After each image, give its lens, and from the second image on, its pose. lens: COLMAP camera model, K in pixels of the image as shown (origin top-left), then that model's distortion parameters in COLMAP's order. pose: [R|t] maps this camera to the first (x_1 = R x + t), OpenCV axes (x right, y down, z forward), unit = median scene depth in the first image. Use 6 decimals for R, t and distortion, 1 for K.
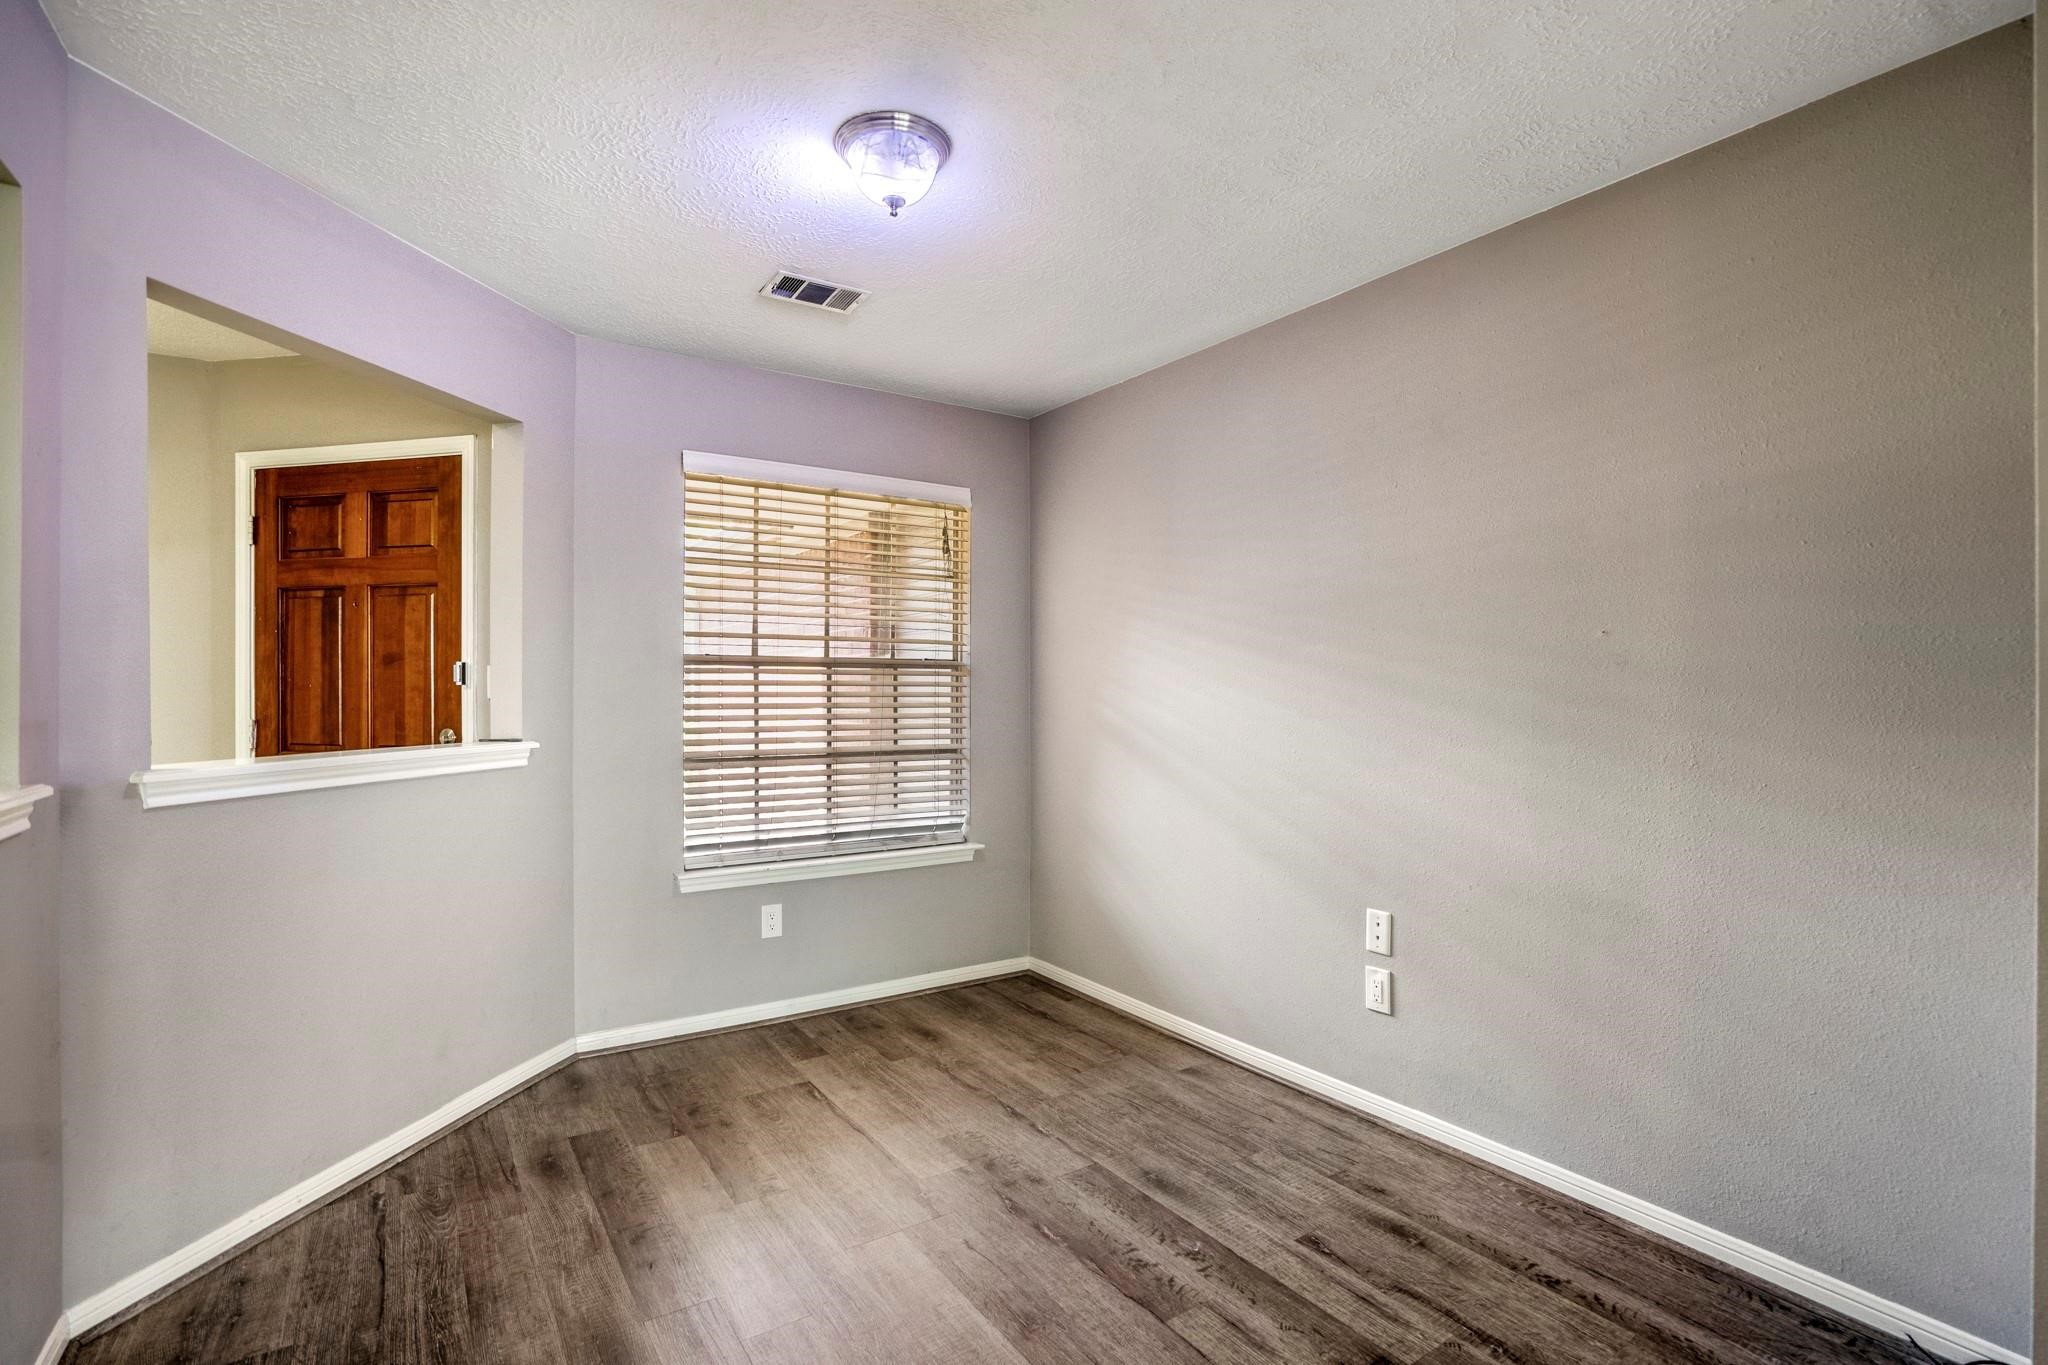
lens RADIAL K [[962.0, 0, 975.3], [0, 962.0, 687.3], [0, 0, 1]] dist [-0.051644, 0.017043]
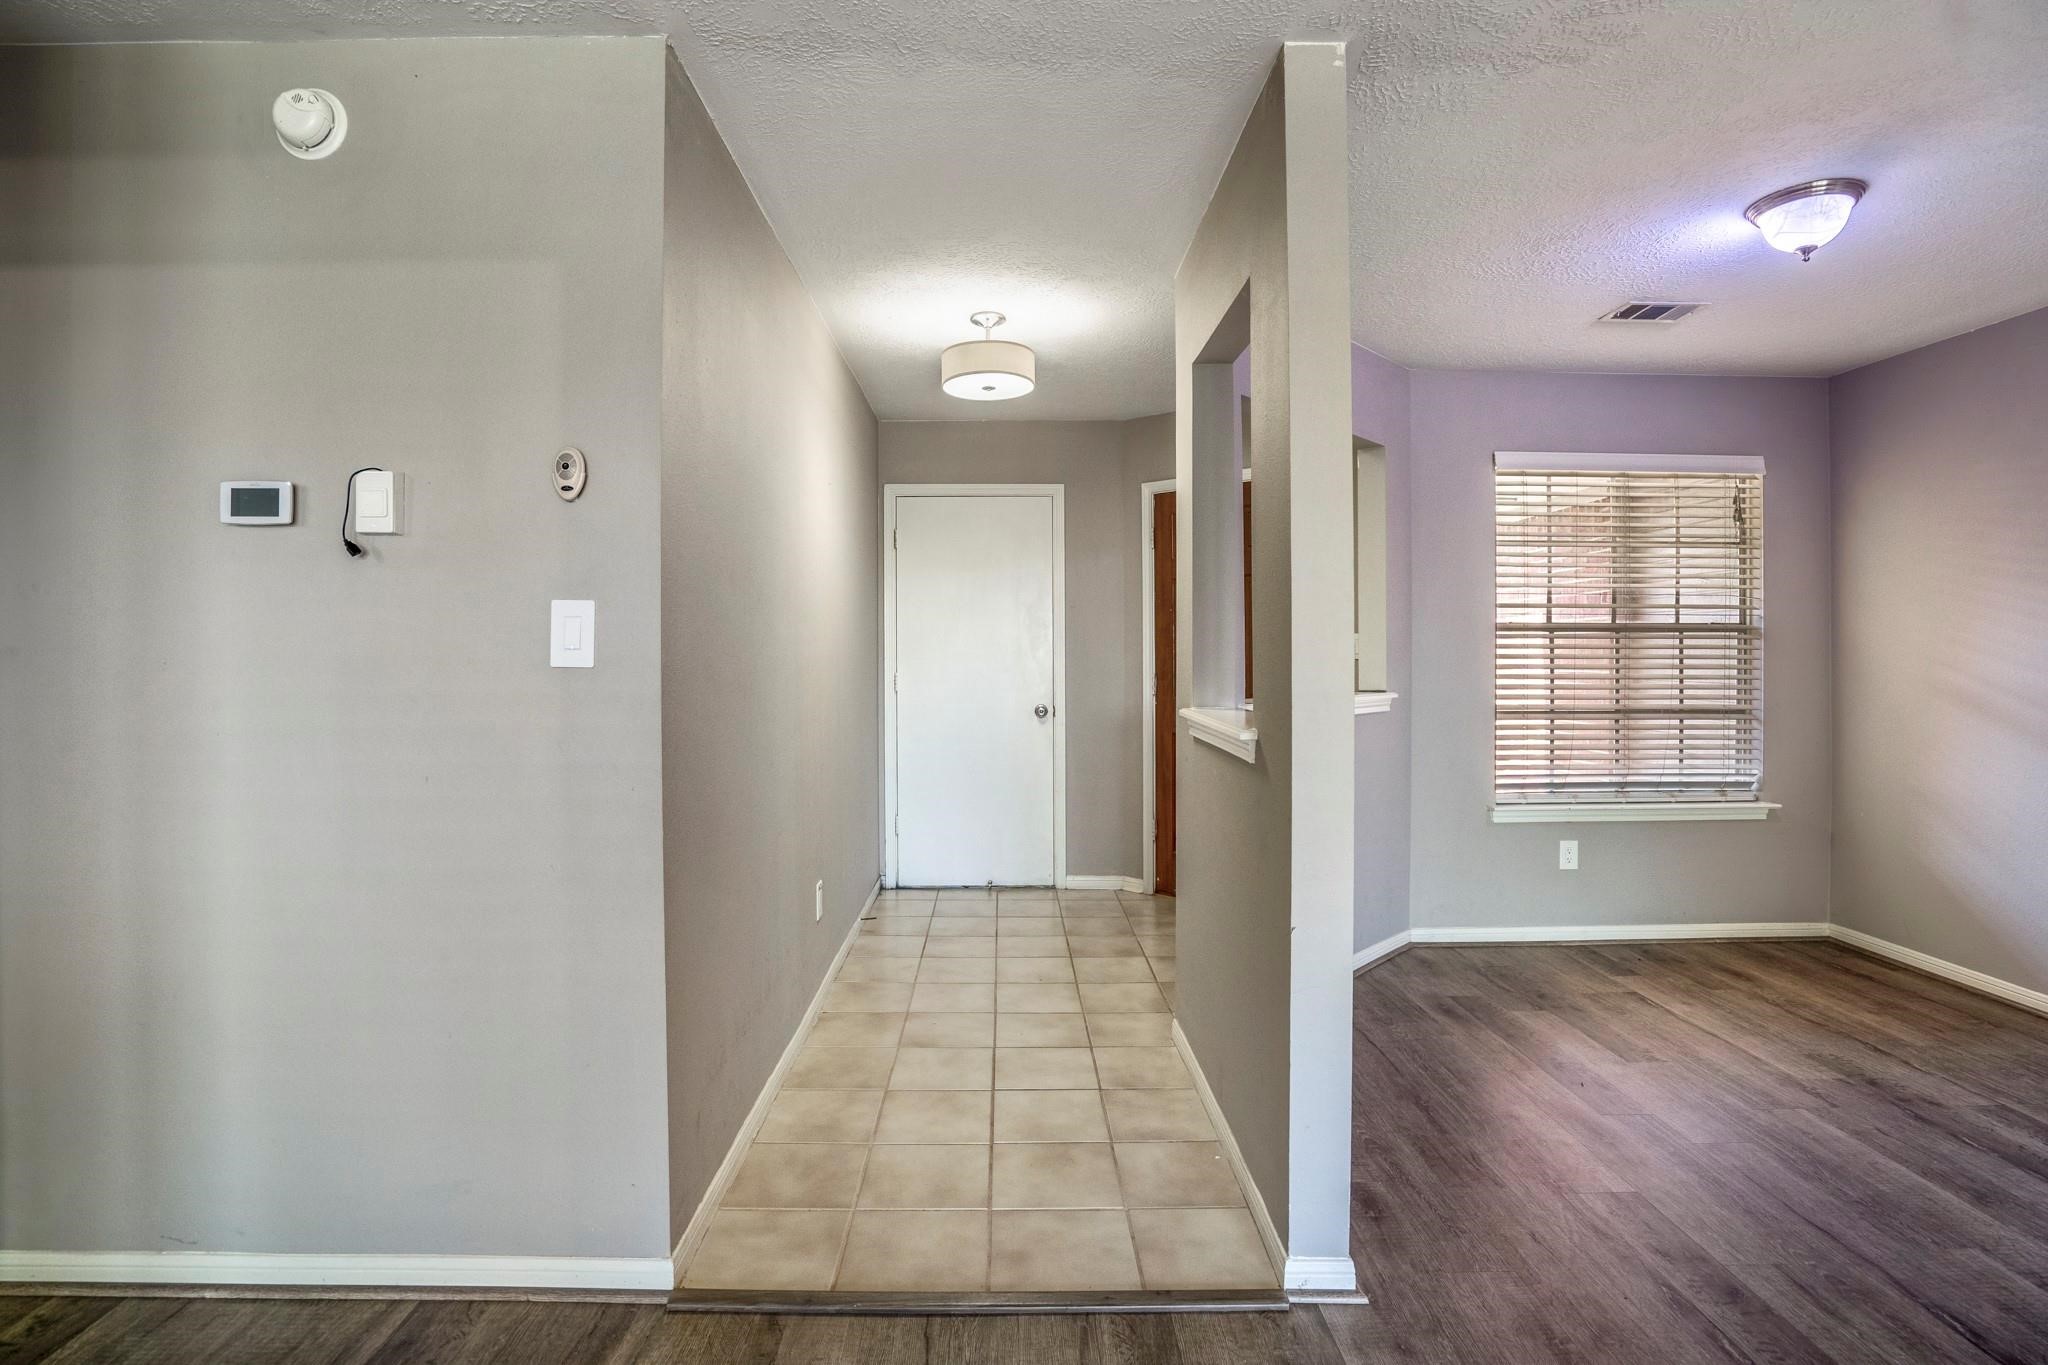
lens RADIAL K [[962.0, 0, 1005.9], [0, 962.0, 646.2], [0, 0, 1]] dist [-0.051644, 0.017043]
pose [[0.849084, -0.003733, -0.528244, -0.196131], [0.000738, 0.999982, -0.005879, 0.001343], [0.528257, 0.004602, 0.849072, -0.328214]]
